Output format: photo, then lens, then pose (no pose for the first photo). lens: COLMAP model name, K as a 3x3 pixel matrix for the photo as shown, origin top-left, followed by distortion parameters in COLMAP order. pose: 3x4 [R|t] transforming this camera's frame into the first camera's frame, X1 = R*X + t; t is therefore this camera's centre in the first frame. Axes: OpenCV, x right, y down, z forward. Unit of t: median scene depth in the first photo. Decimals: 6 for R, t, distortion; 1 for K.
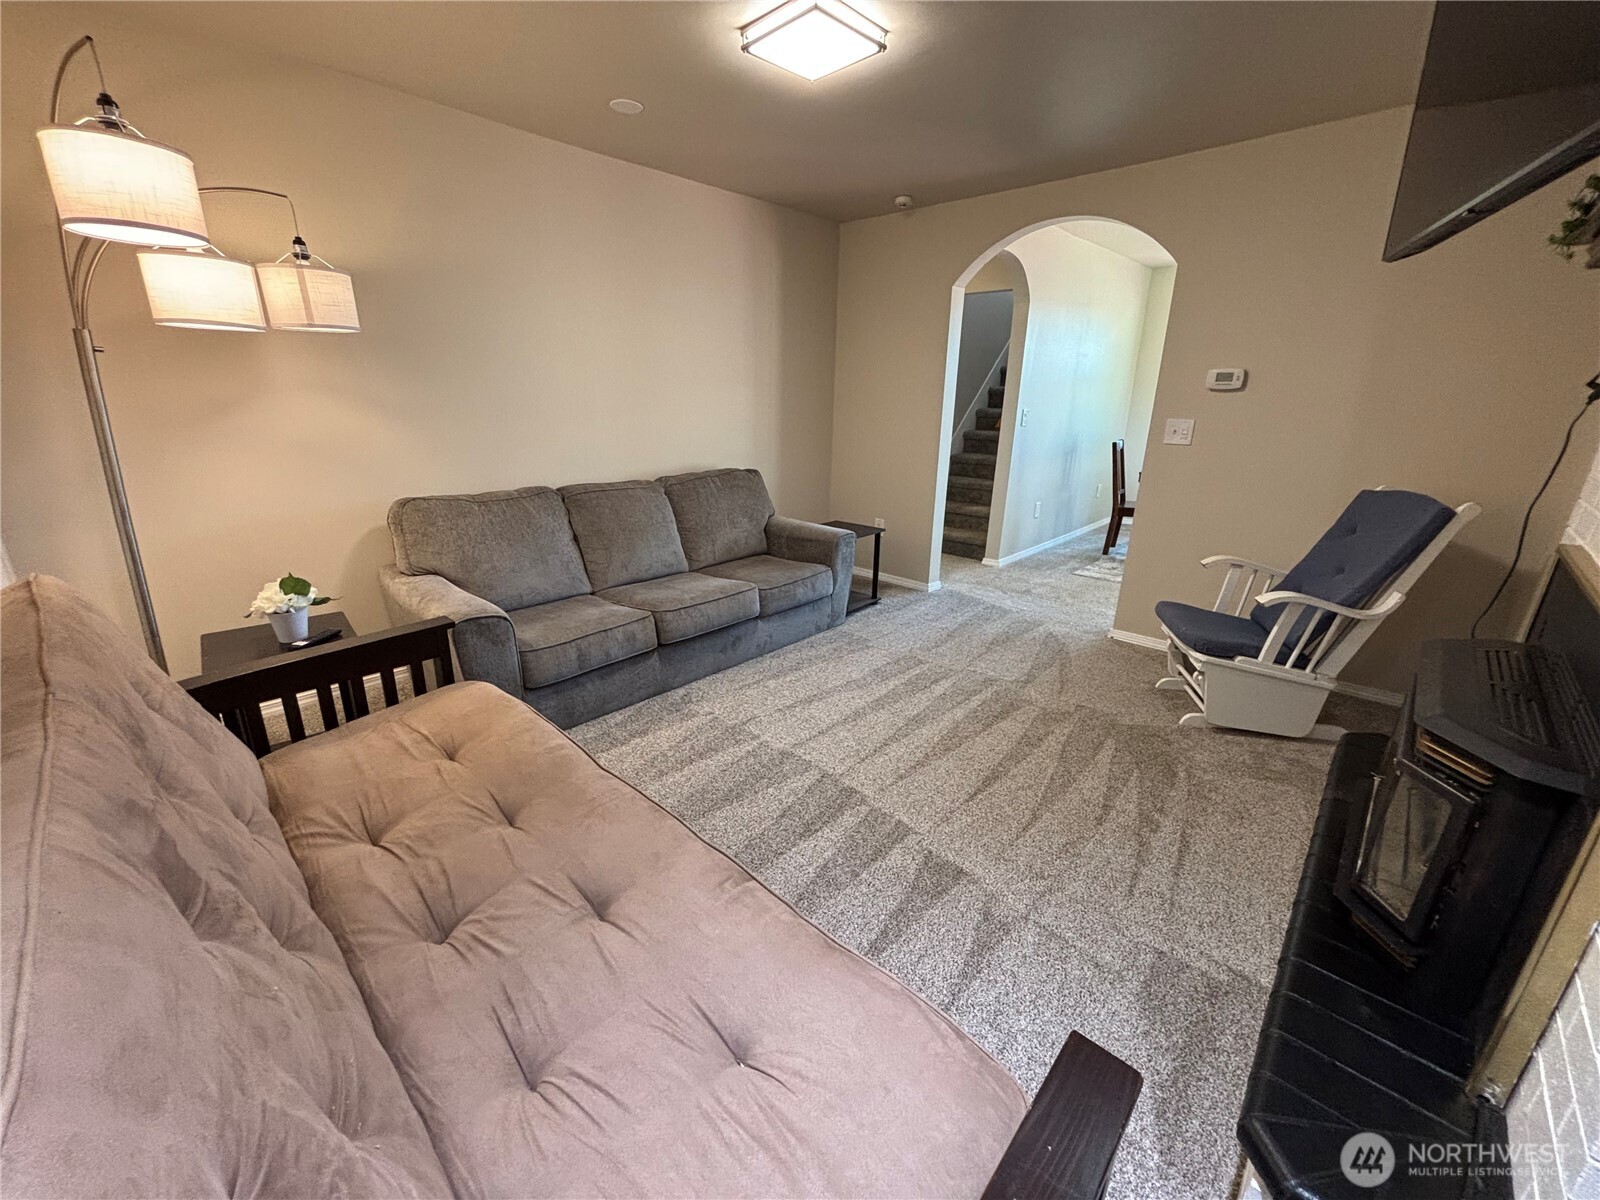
lens RADIAL K [[644.3, 0, 794.3], [0, 644.3, 597.2], [0, 0, 1]] dist [-0.002438, 0.000445]
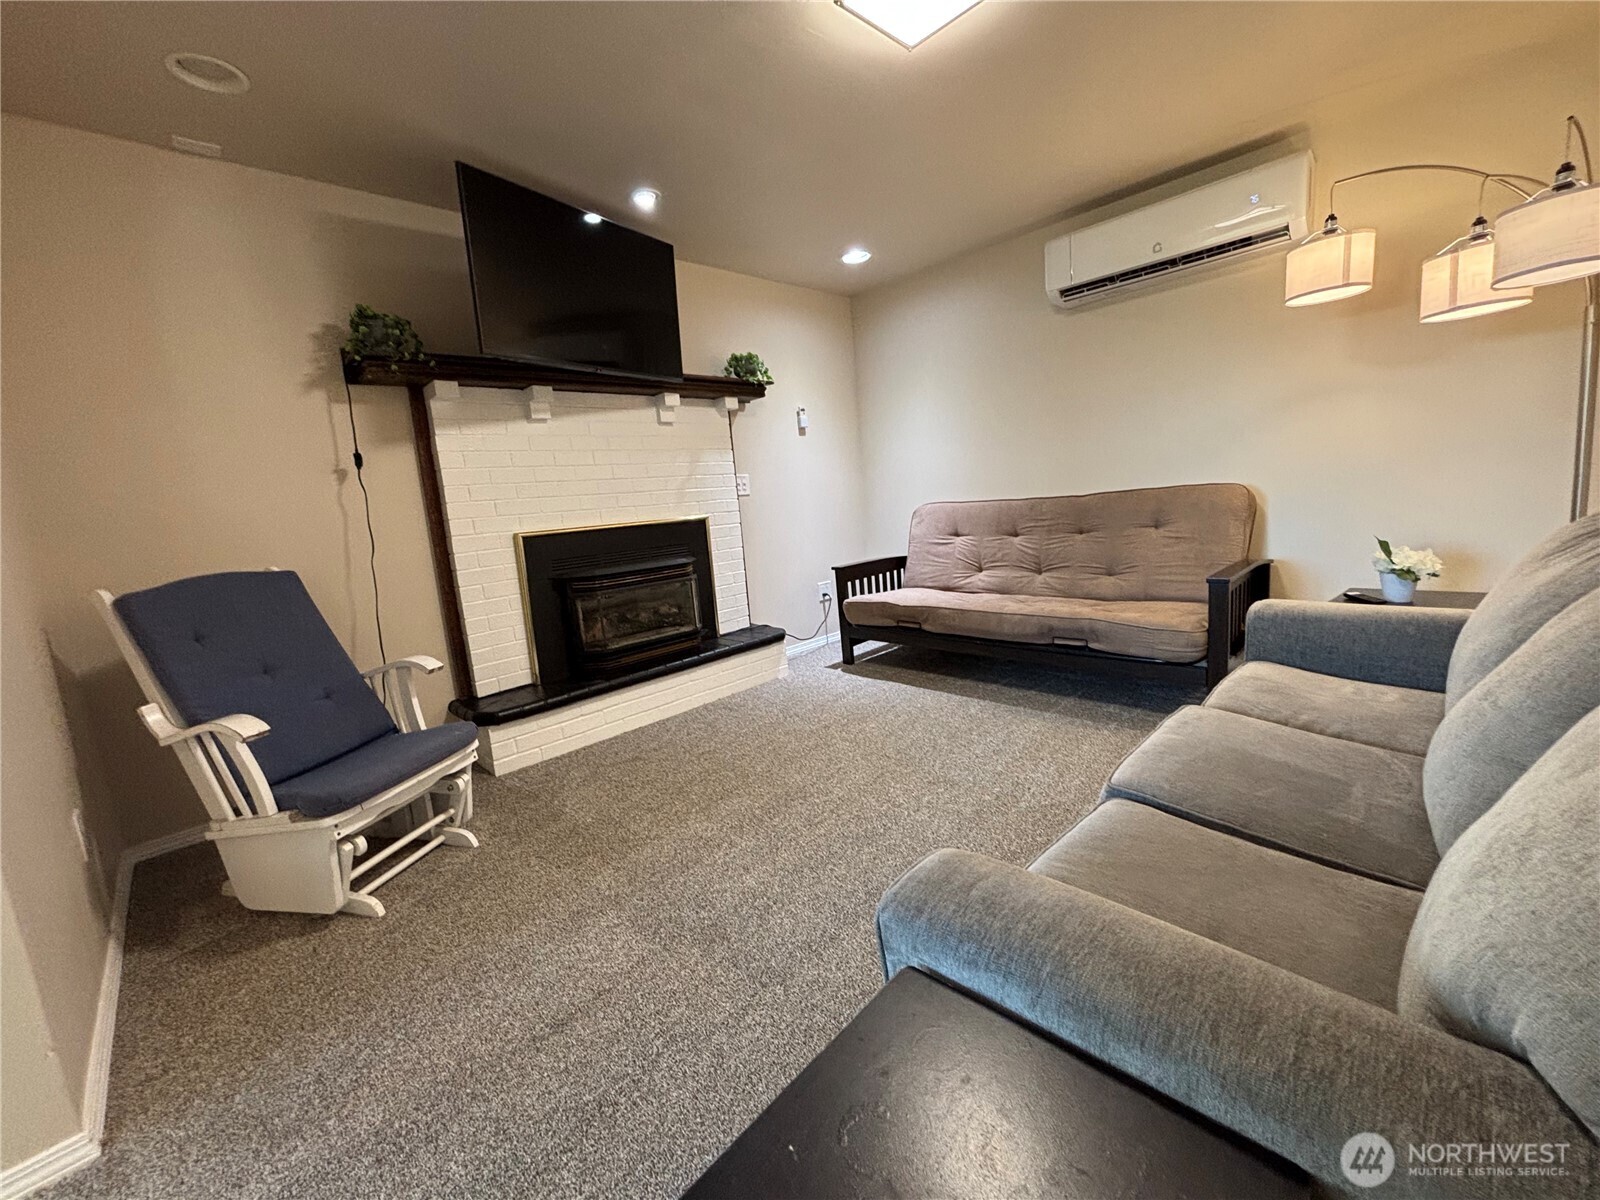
lens RADIAL K [[644.3, 0, 794.3], [0, 644.3, 597.2], [0, 0, 1]] dist [-0.002438, 0.000445]
pose [[-0.996683, 0.058561, 0.056519, 0.131154], [0.078066, 0.884235, 0.460471, -0.364950], [-0.023011, 0.463356, -0.885874, 1.382536]]
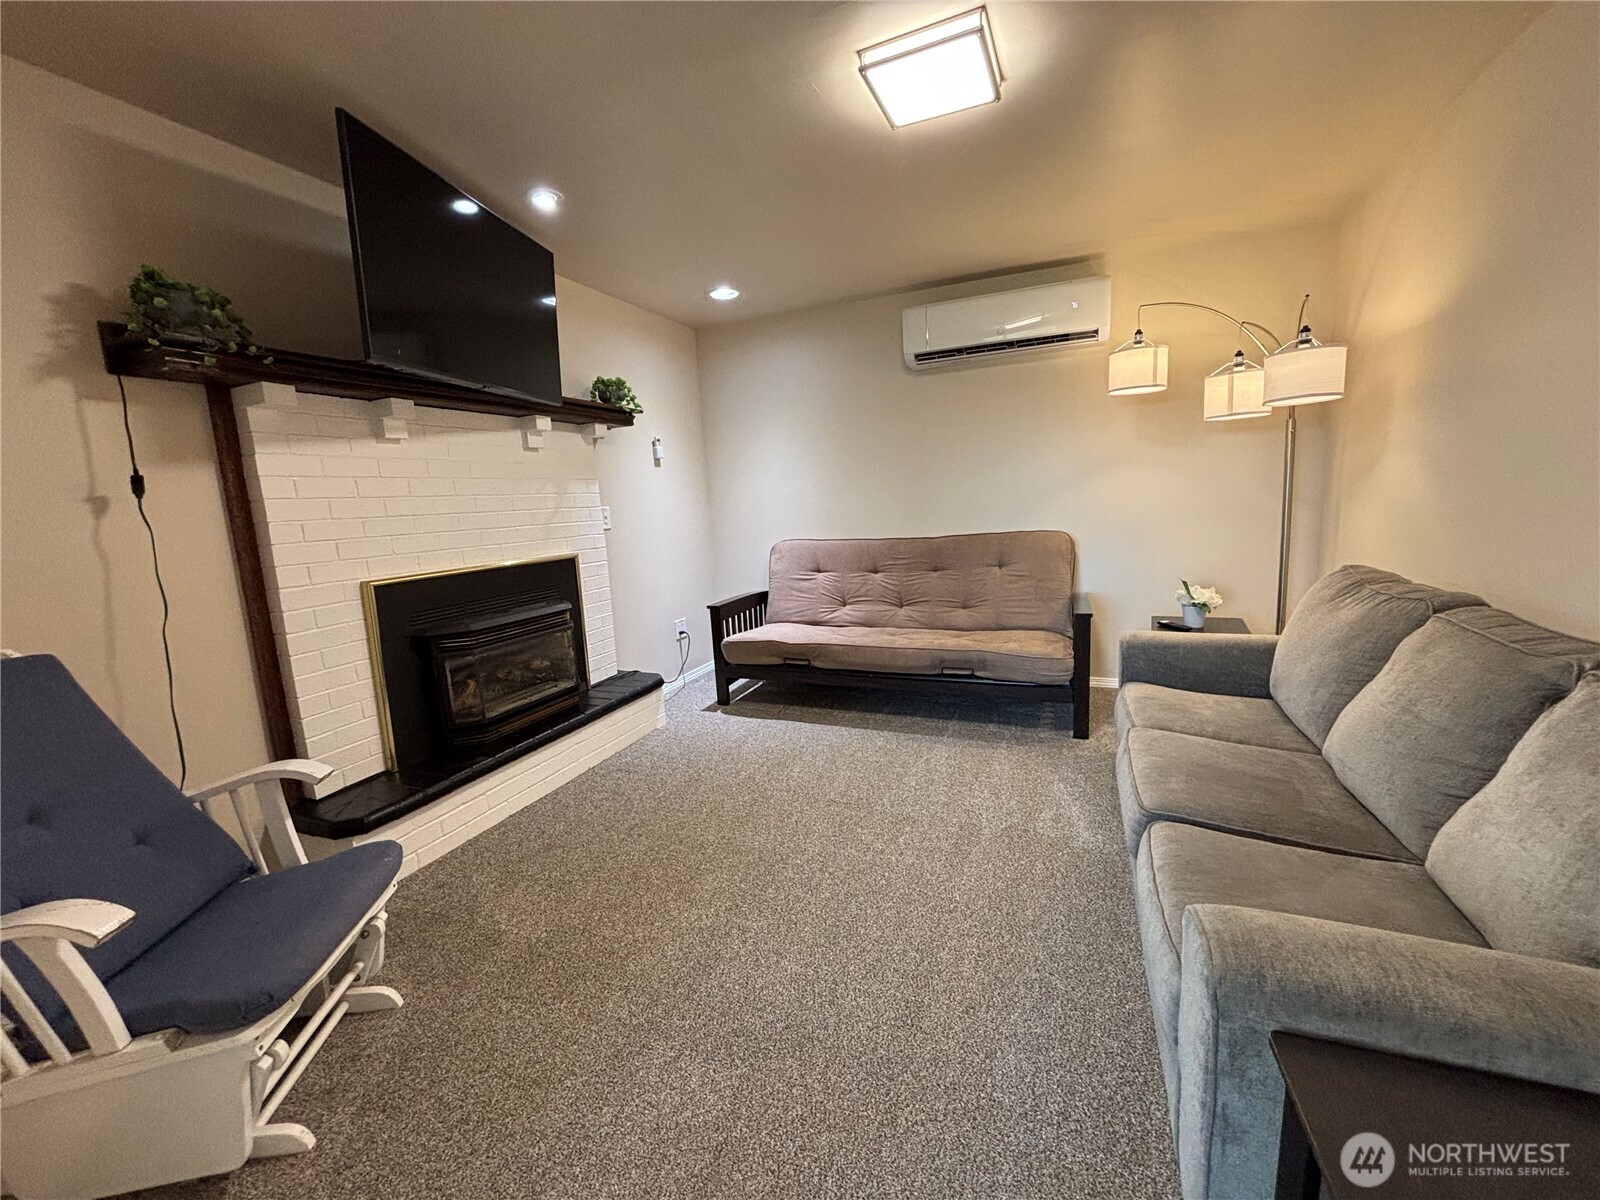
lens RADIAL K [[644.3, 0, 794.3], [0, 644.3, 597.2], [0, 0, 1]] dist [-0.002438, 0.000445]
pose [[-0.937331, 0.085841, -0.337700, 0.379412], [-0.074270, 0.897686, 0.434332, -0.386885], [0.340432, 0.432193, -0.835054, 1.303349]]
